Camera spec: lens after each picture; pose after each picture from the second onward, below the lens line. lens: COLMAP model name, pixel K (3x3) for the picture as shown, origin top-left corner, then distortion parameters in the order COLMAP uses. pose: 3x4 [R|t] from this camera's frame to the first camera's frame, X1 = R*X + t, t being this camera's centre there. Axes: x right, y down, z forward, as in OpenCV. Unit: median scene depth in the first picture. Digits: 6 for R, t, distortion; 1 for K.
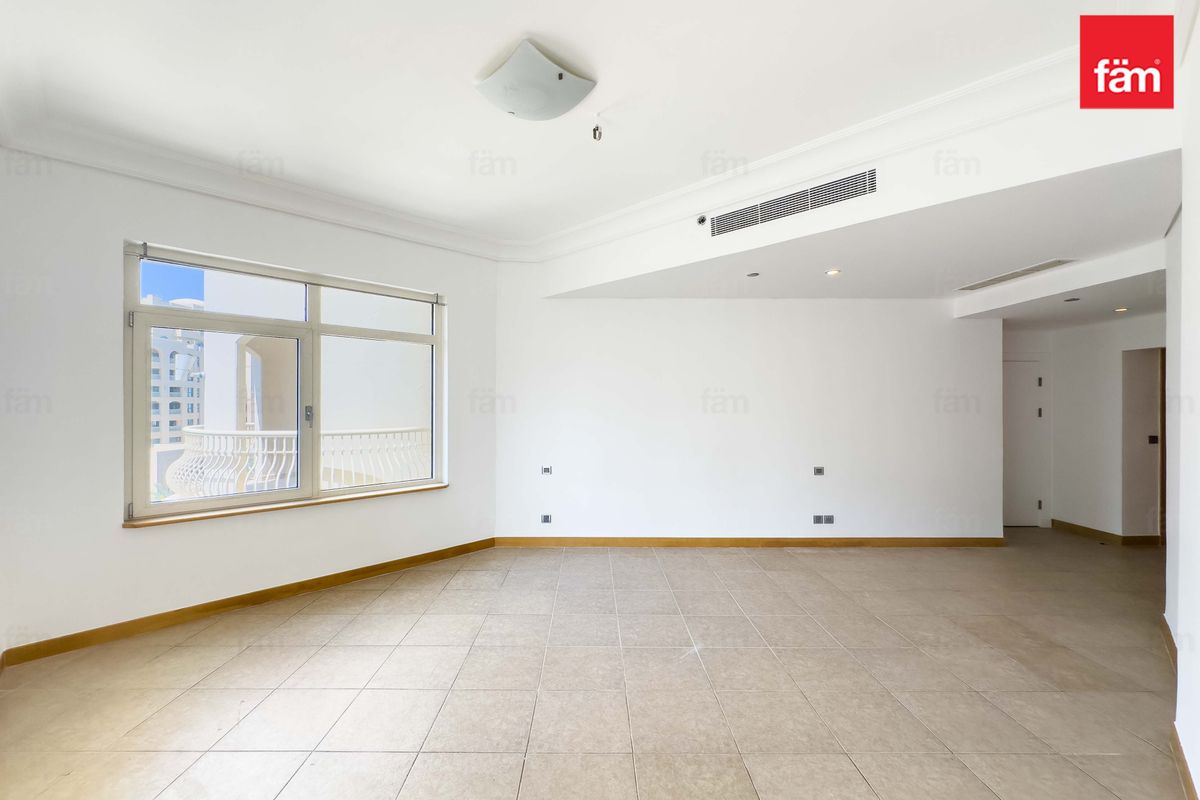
lens RADIAL K [[494.7, 0, 600.0], [0, 494.7, 400.0], [0, 0, 1]] dist [-0.000730, -0.000031]
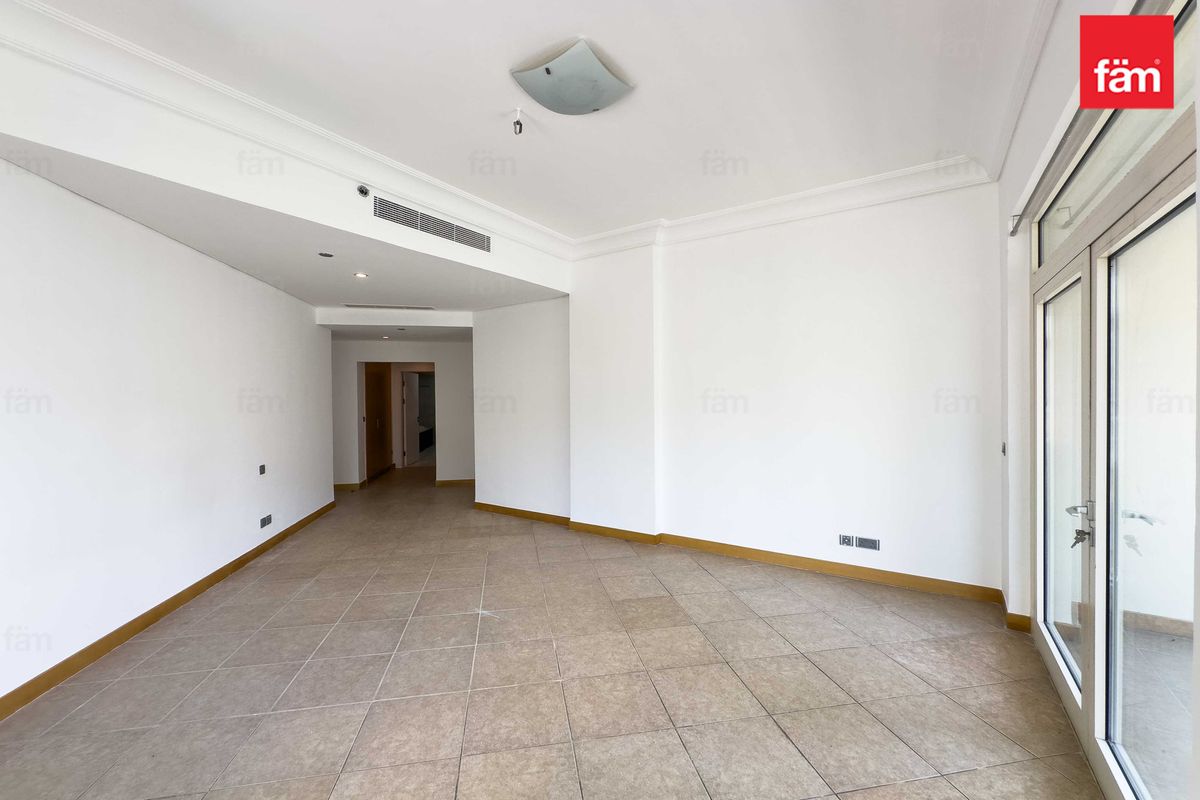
lens RADIAL K [[488.2, 0, 594.1], [0, 488.2, 399.1], [0, 0, 1]] dist [-0.000758, 0.000003]
pose [[-0.170876, -0.004173, 0.985284, -0.747570], [-0.003470, 0.999987, 0.003633, 0.009699], [-0.985286, -0.002799, -0.170889, 0.744649]]
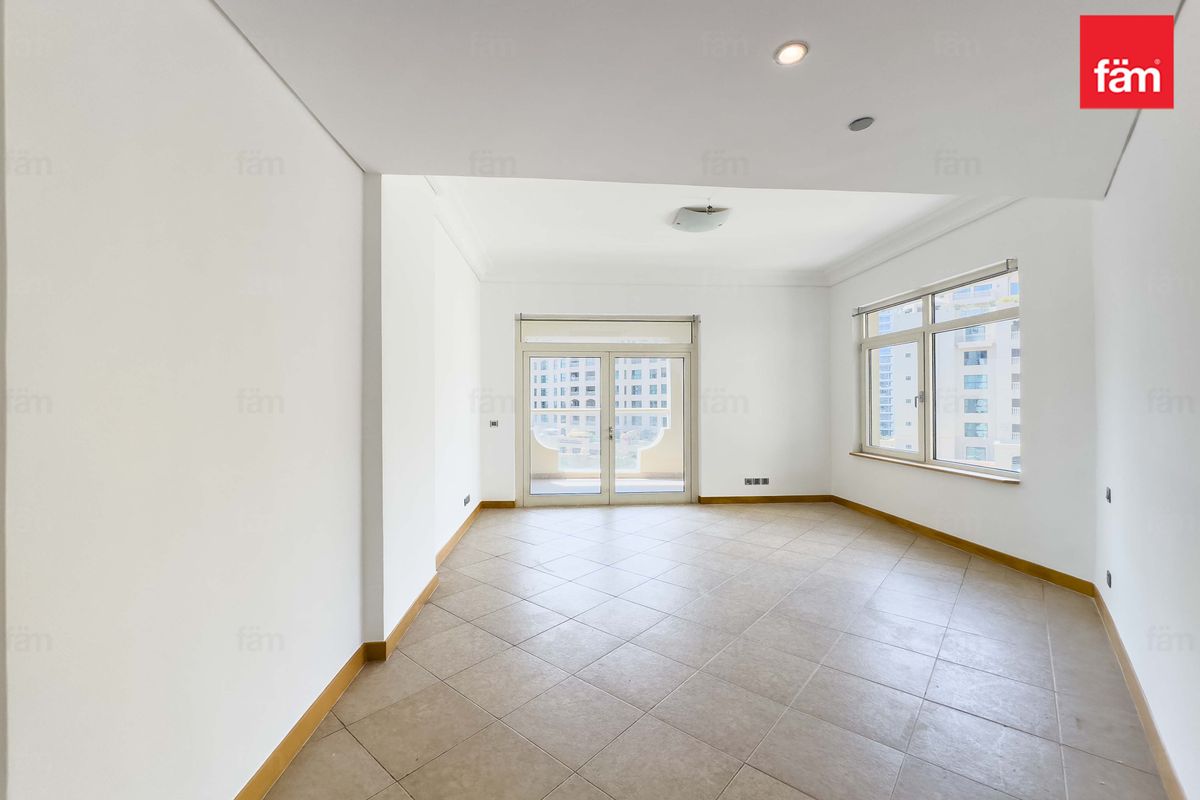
lens RADIAL K [[488.2, 0, 594.1], [0, 488.2, 399.1], [0, 0, 1]] dist [-0.000758, 0.000003]
pose [[-0.666512, 0.003057, -0.745488, 0.980253], [0.012532, 0.999896, -0.007104, 0.031139], [0.745389, -0.014077, -0.666482, 1.258908]]
